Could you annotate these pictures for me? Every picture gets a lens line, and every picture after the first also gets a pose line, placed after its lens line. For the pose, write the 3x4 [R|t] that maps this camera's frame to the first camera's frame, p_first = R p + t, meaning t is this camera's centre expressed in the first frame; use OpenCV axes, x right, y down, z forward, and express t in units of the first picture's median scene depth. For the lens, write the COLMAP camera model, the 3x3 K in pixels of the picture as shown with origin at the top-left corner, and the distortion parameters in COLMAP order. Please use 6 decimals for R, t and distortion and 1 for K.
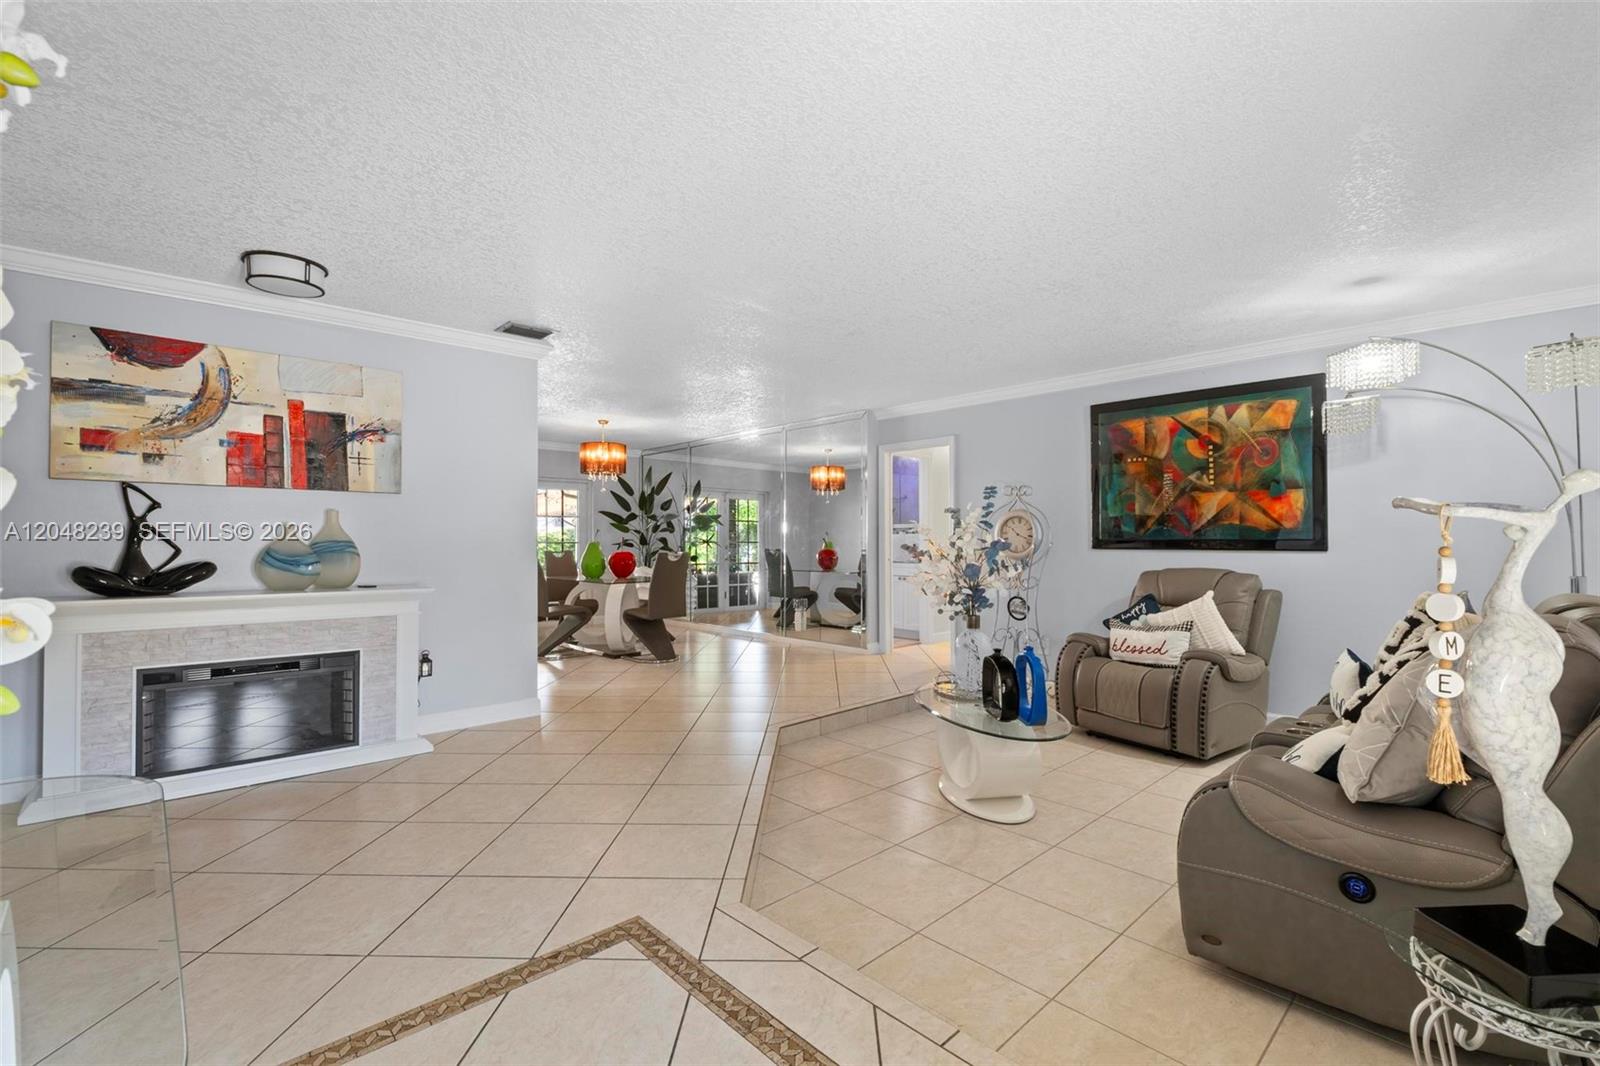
lens RADIAL K [[685.5, 0, 791.4], [0, 685.5, 536.6], [0, 0, 1]] dist [-0.001612, -0.000777]
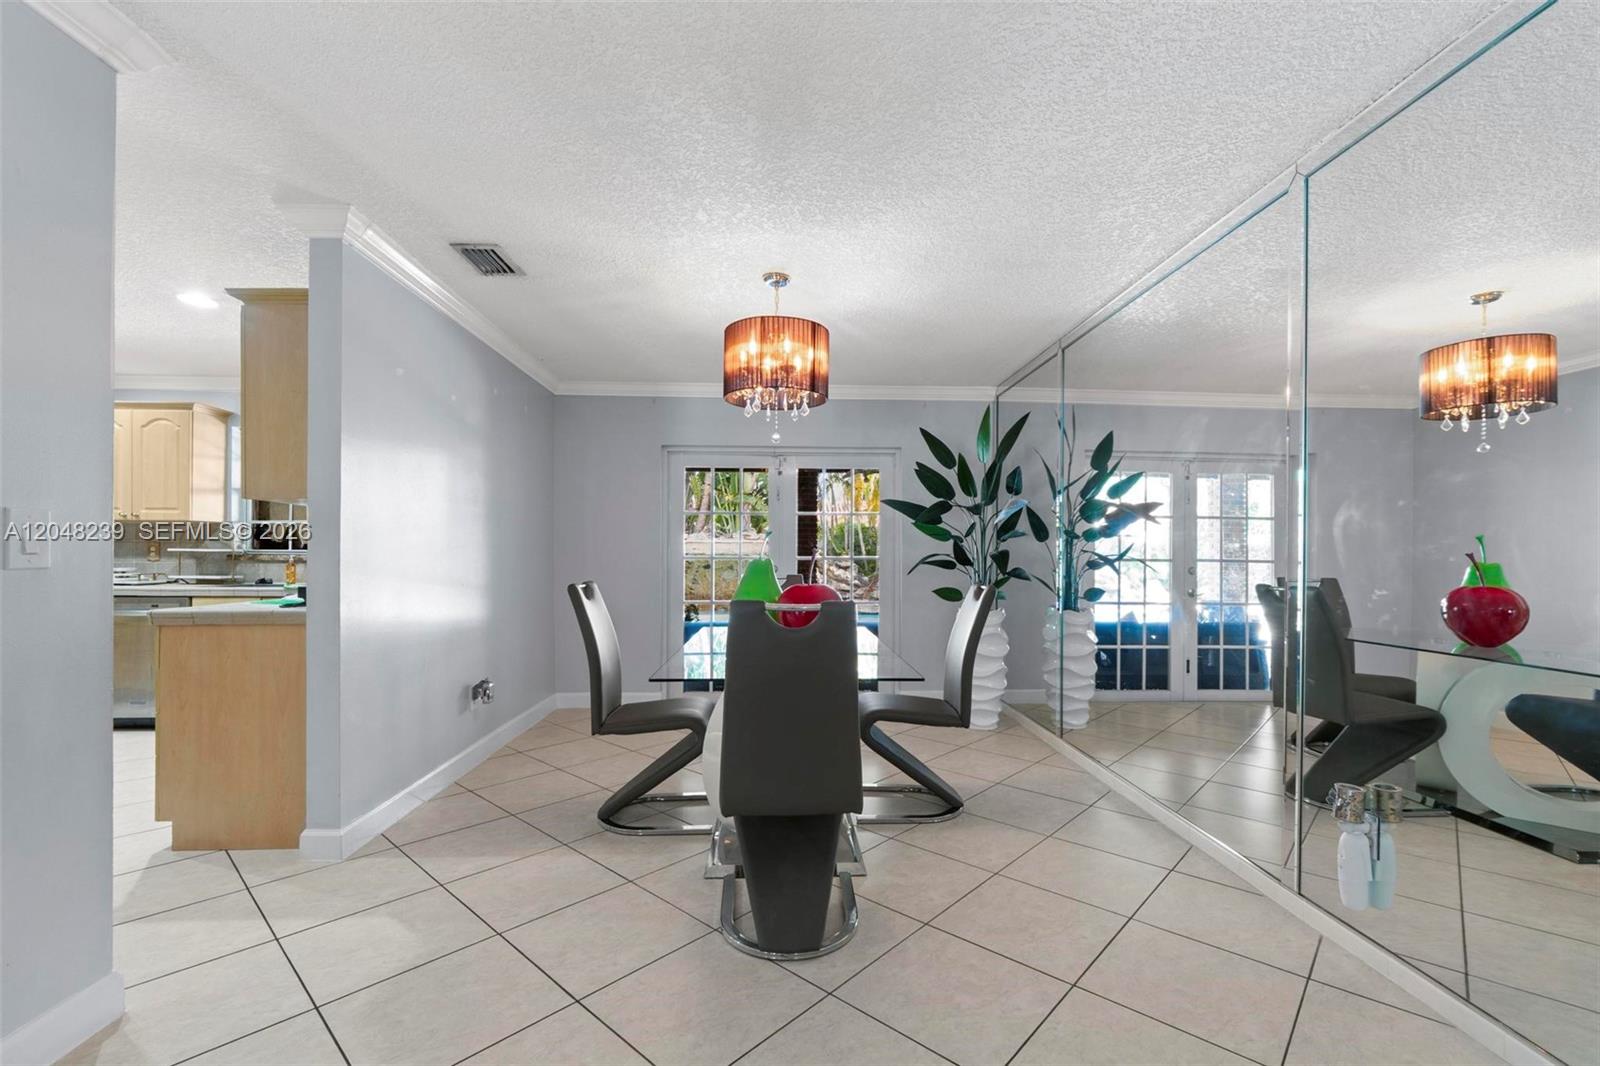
lens RADIAL K [[685.5, 0, 807.0], [0, 685.5, 556.3], [0, 0, 1]] dist [-0.001612, -0.000777]
pose [[0.767750, 0.008960, -0.640686, 0.031892], [-0.004251, 0.999951, 0.008891, 0.005664], [0.640735, -0.004103, 0.767751, 1.355637]]
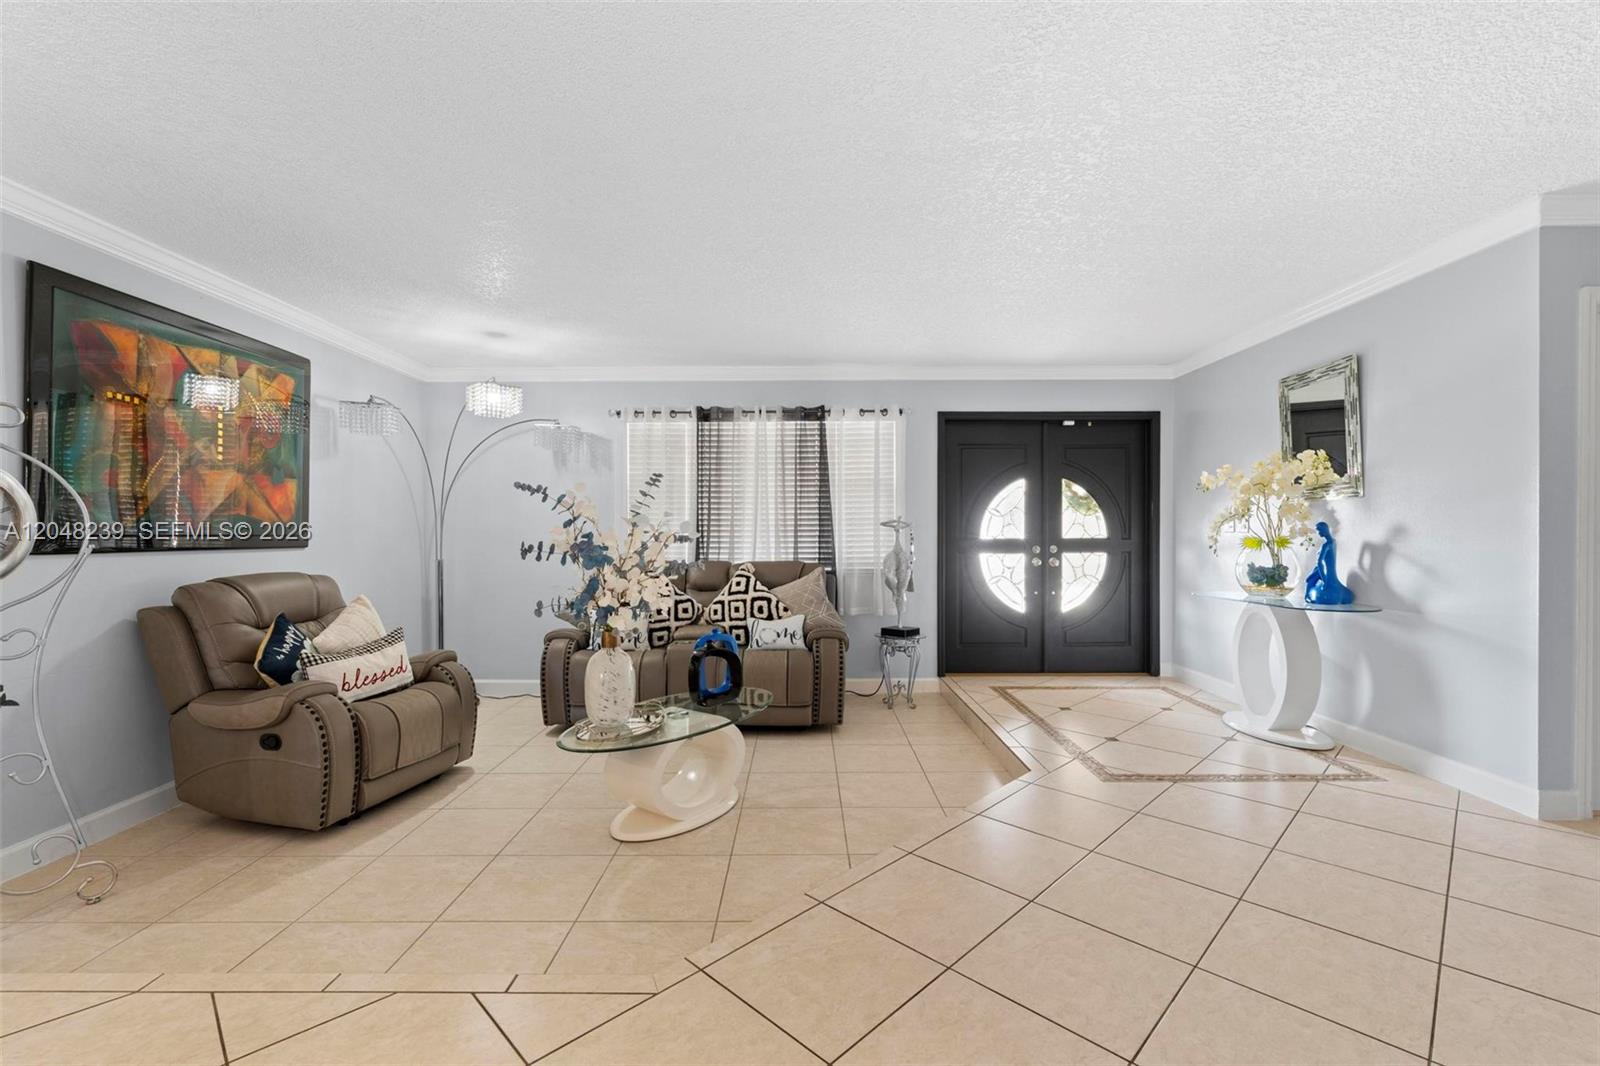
lens RADIAL K [[685.5, 0, 805.3], [0, 685.5, 545.6], [0, 0, 1]] dist [-0.001612, -0.000777]
pose [[-0.730925, -0.010069, 0.682384, -0.422365], [0.001356, 0.999868, 0.016206, 0.004850], [-0.682457, 0.012771, -0.730814, 1.399497]]
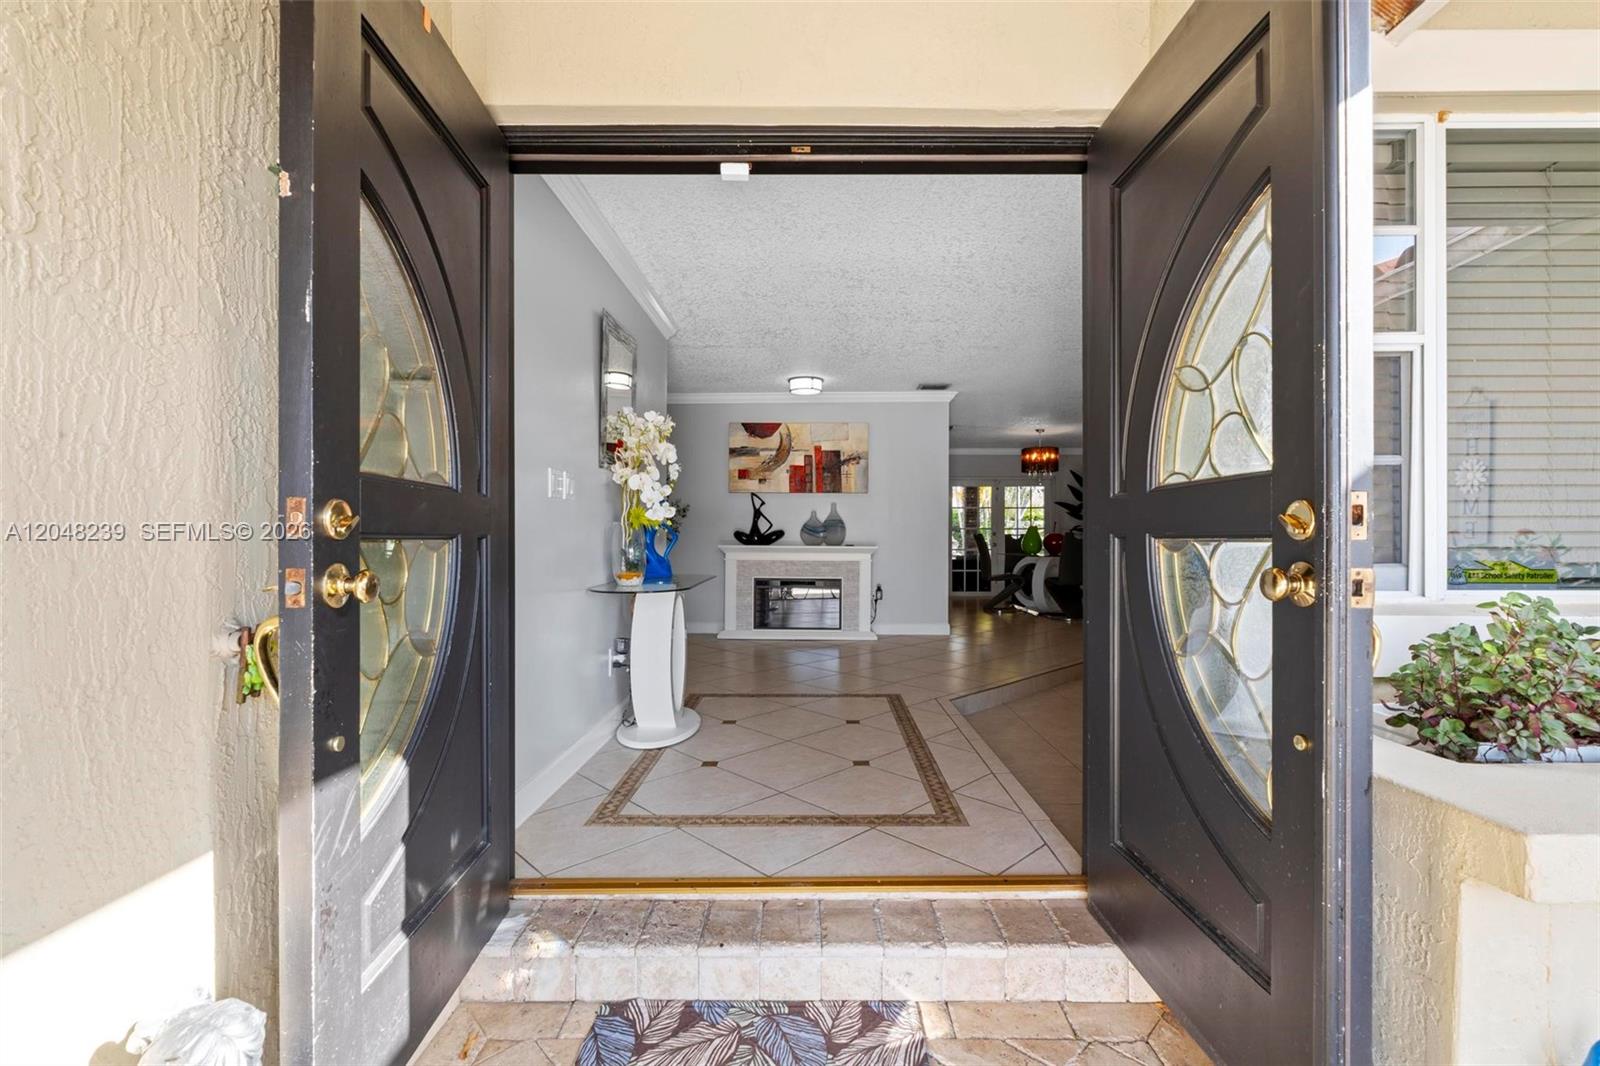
lens RADIAL K [[685.5, 0, 807.6], [0, 685.5, 515.9], [0, 0, 1]] dist [-0.001612, -0.000777]
pose [[0.718014, -0.018784, -0.695775, 0.555376], [0.000846, 0.999659, -0.026115, 0.042678], [0.696028, 0.018162, 0.717785, -0.365078]]
